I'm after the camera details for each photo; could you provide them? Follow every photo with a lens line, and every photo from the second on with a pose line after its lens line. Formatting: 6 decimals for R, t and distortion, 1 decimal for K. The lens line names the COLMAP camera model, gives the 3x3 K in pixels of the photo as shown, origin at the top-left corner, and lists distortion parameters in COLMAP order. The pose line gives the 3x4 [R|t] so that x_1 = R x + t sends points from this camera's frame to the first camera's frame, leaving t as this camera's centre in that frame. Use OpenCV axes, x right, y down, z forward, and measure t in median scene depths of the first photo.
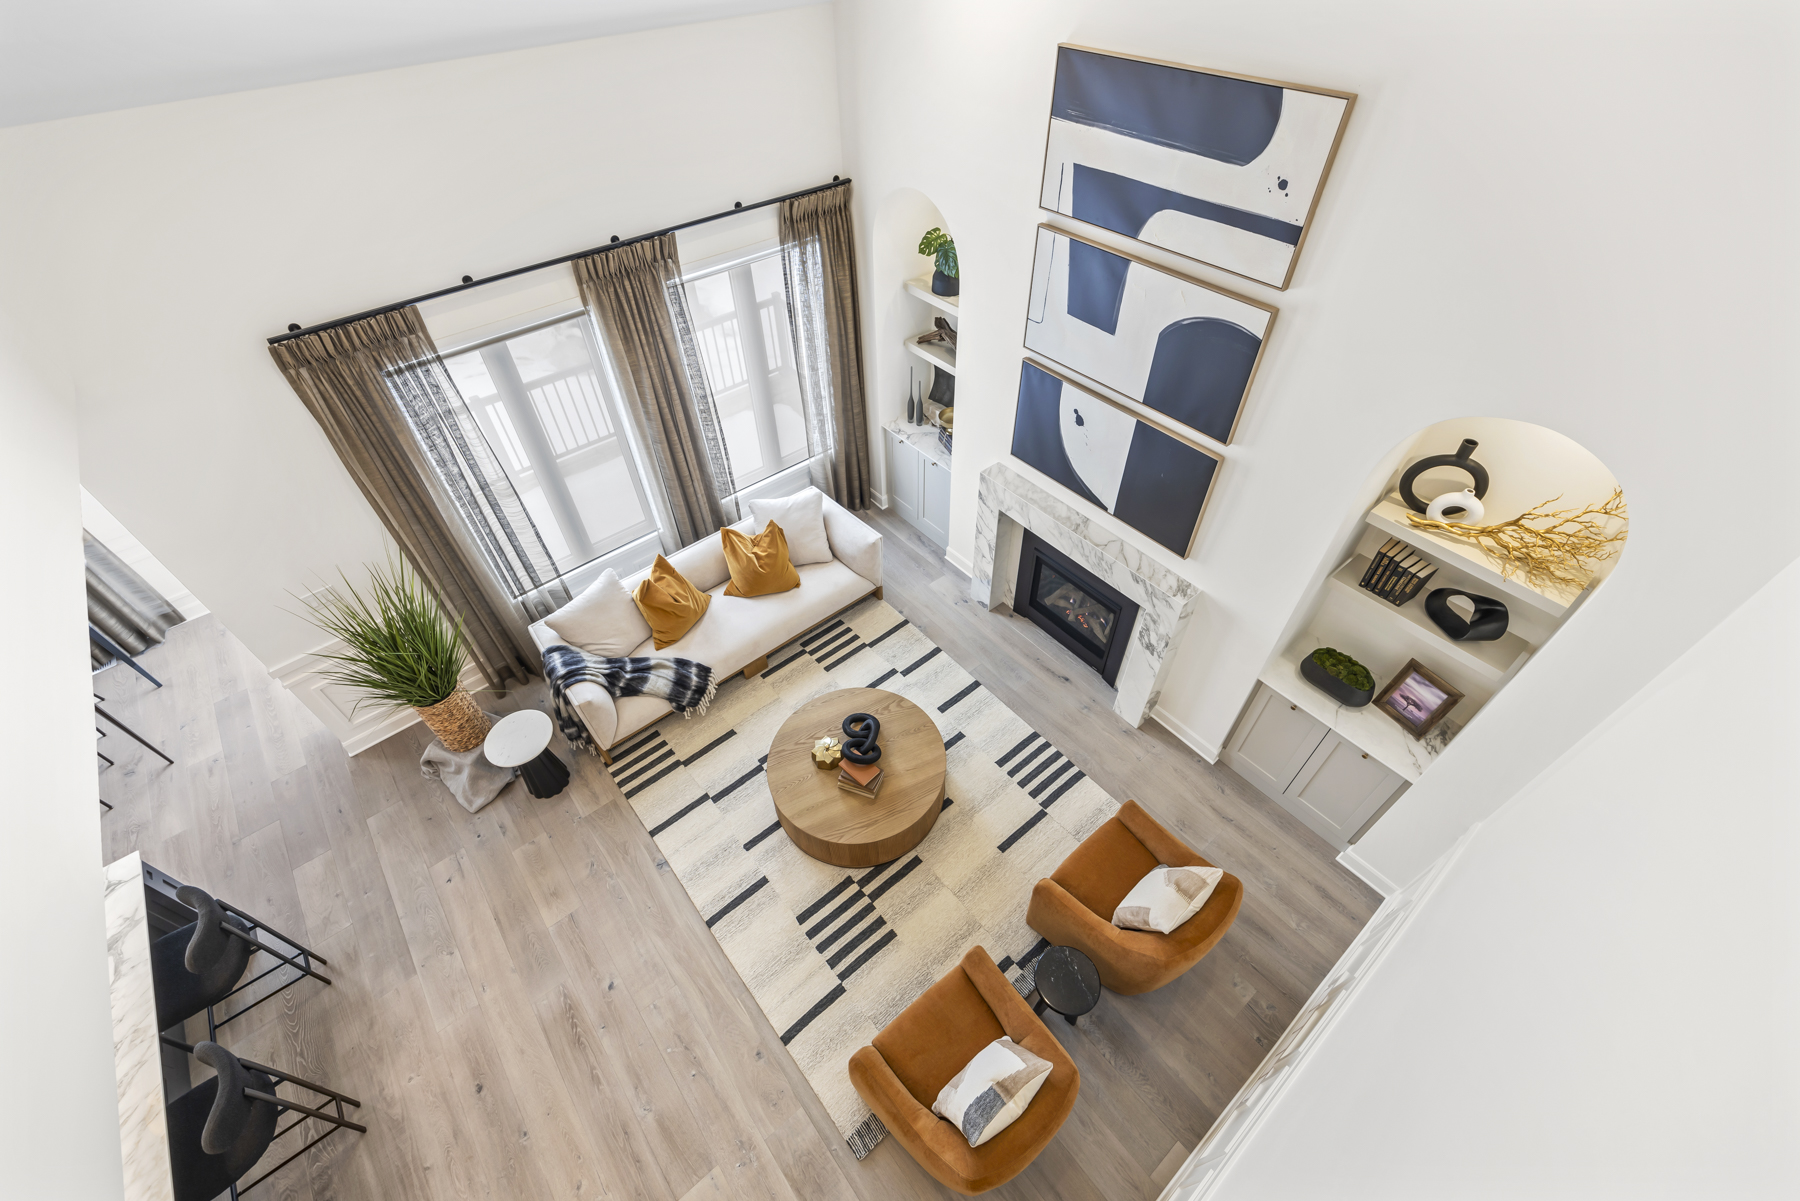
lens RADIAL K [[730.7, 0, 900.0], [0, 730.7, 600.5], [0, 0, 1]] dist [0.001822, 0.000128]
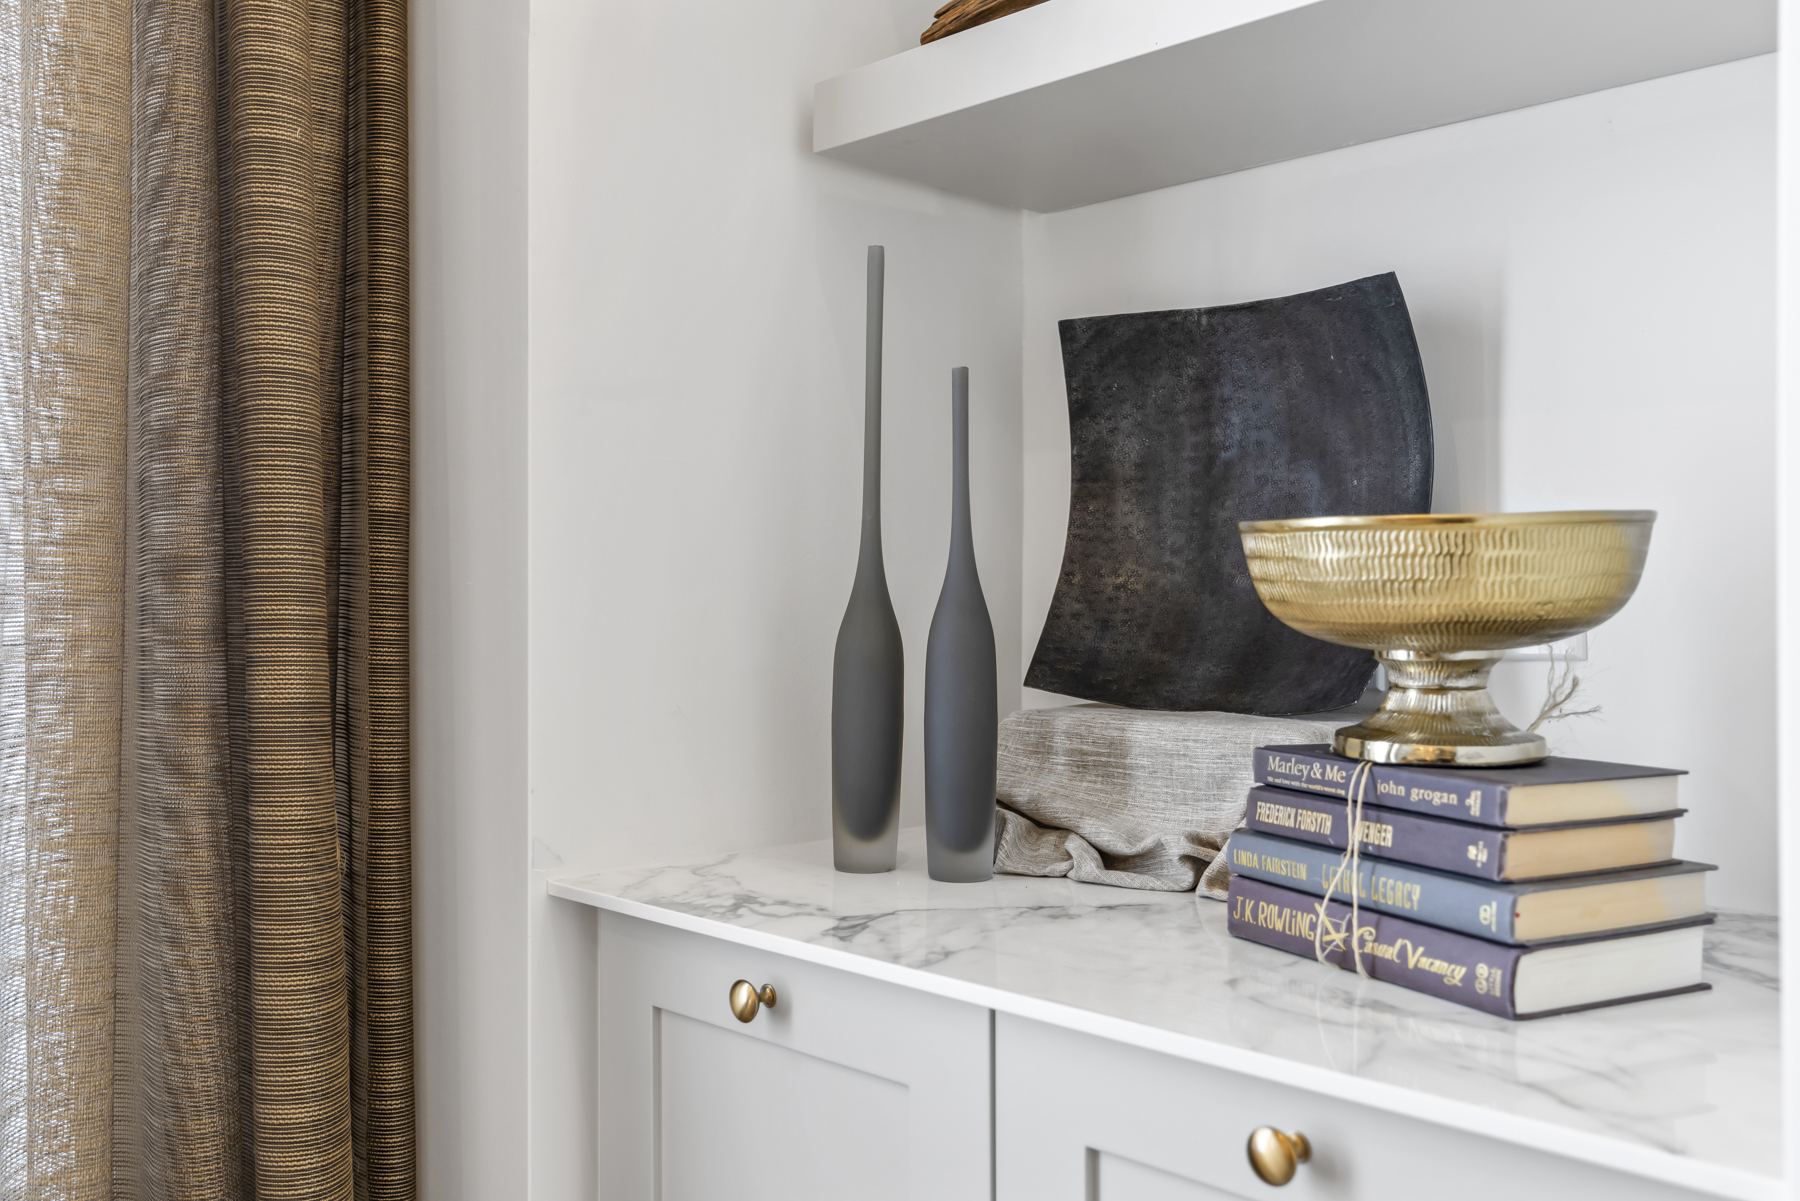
lens RADIAL K [[1590.3, 0, 900.0], [0, 1590.3, 600.5], [0, 0, 1]] dist [0.001590, 0.001190]
pose [[0.996603, 0.018299, 0.080302, 0.002267], [0.044667, 0.699072, -0.713654, -0.189878], [-0.069196, 0.714817, 0.695880, 1.333883]]
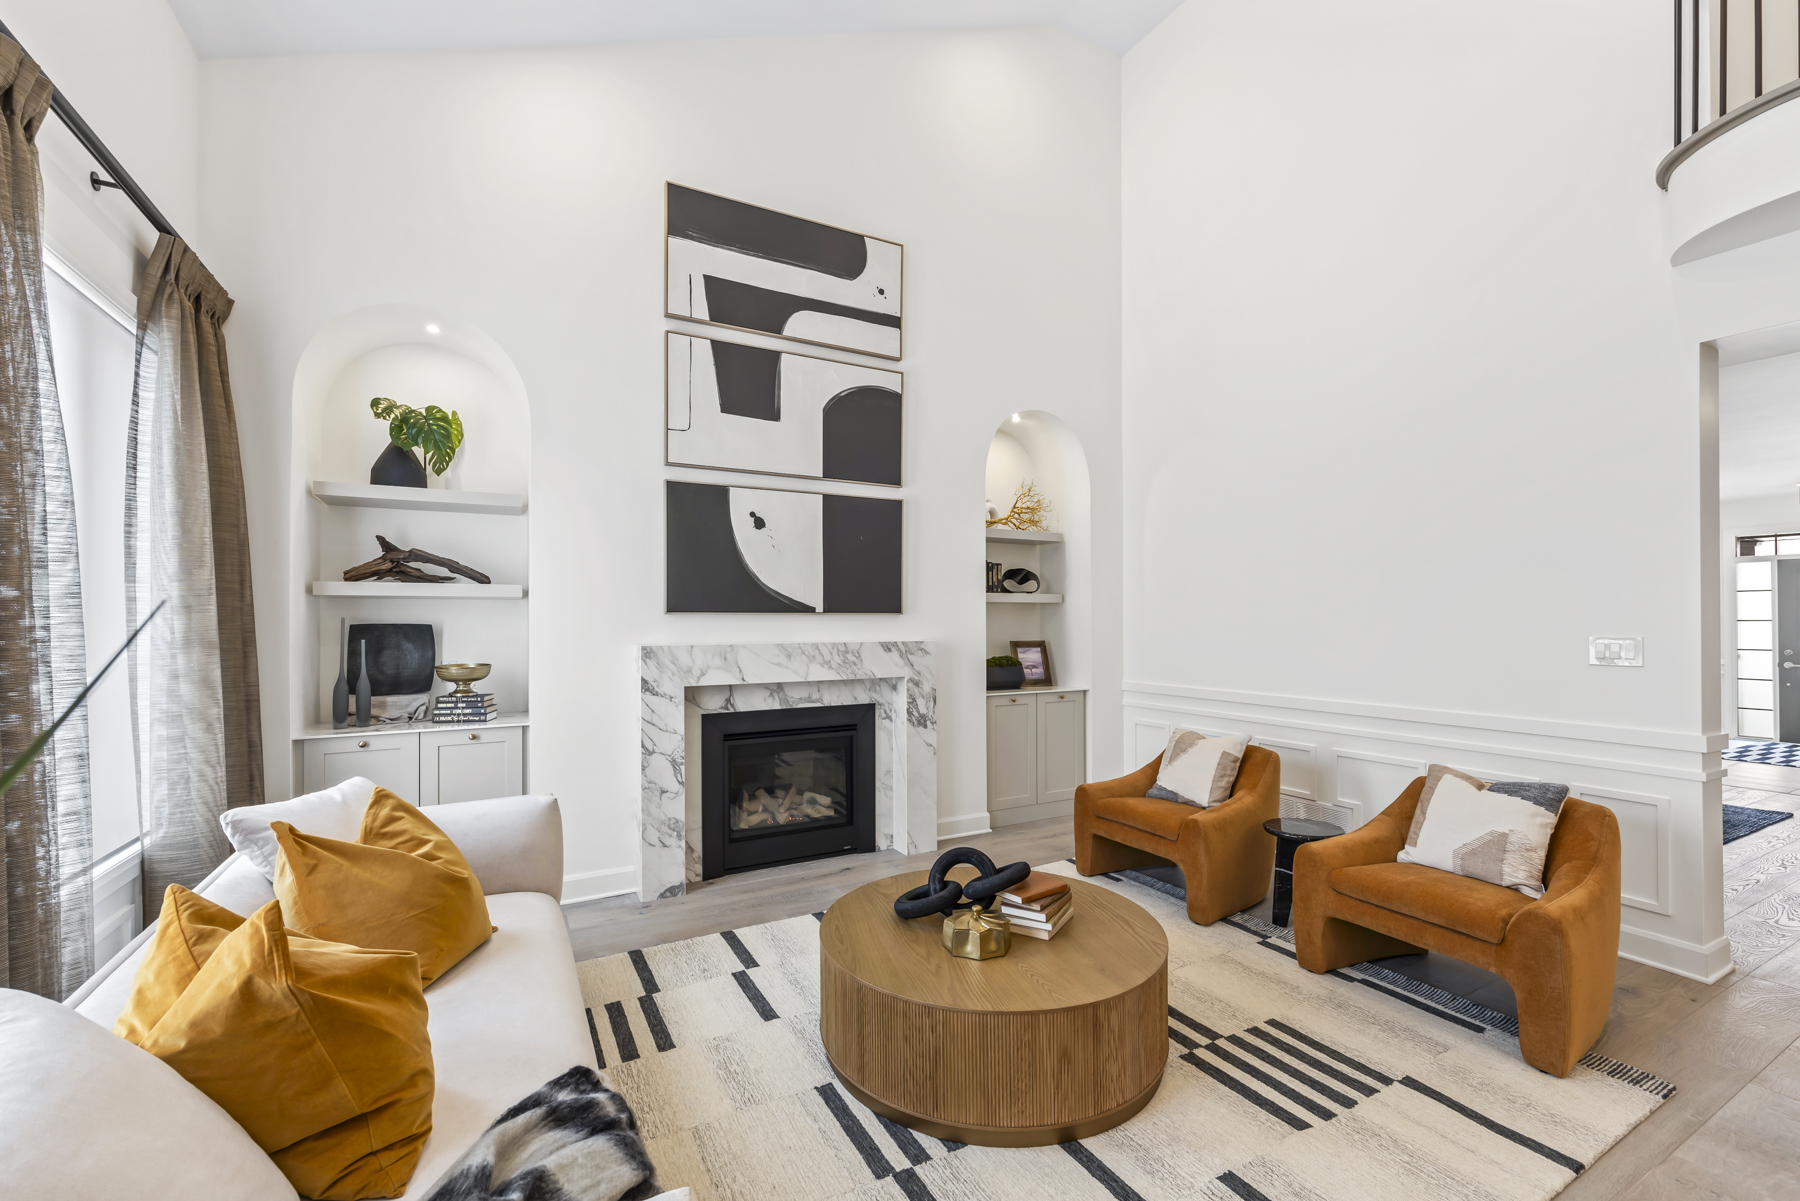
lens RADIAL K [[734.0, 0, 895.7], [0, 734.0, 624.7], [0, 0, 1]] dist [-0.002695, -0.000247]
pose [[0.194409, 0.024064, 0.980625, -0.703502], [0.707172, 0.689364, -0.157113, 0.123110], [-0.679789, 0.724015, 0.117001, 0.974833]]
